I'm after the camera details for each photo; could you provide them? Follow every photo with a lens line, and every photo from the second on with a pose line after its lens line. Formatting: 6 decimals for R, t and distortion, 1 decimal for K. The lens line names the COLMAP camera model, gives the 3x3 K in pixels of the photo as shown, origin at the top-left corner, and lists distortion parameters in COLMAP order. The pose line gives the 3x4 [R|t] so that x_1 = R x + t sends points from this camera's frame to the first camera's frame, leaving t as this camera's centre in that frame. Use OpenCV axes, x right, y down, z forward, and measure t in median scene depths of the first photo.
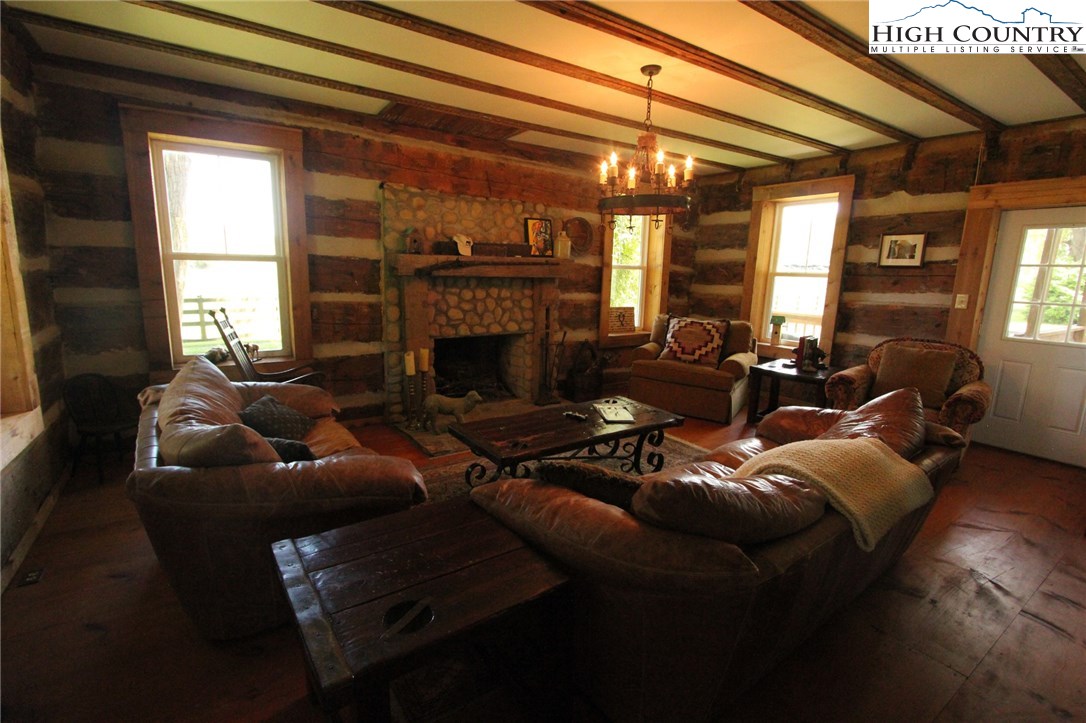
lens RADIAL K [[505.3, 0, 538.7], [0, 505.3, 365.6], [0, 0, 1]] dist [-0.015009, 0.001583]
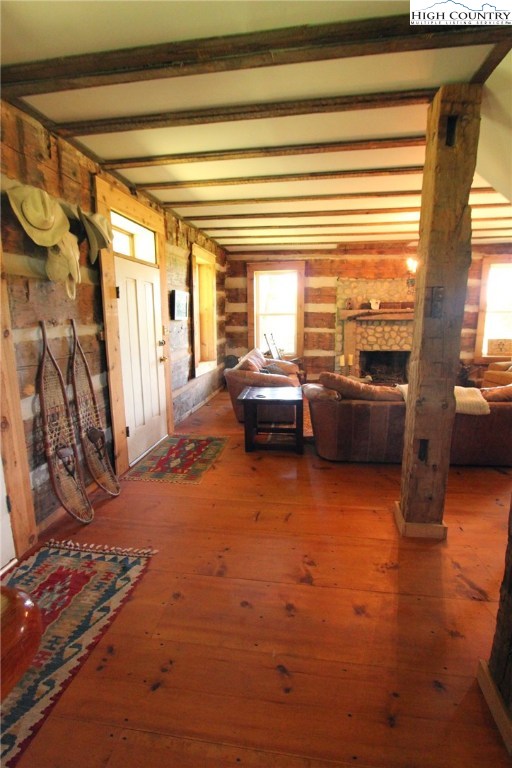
lens RADIAL K [[357.3, 0, 255.1], [0, 357.3, 381.8], [0, 0, 1]] dist [-0.015009, 0.001583]
pose [[0.739178, 0.091050, -0.667327, 0.483880], [-0.100744, 0.994620, 0.024115, 0.083967], [0.665932, 0.049404, 0.744374, -0.365859]]
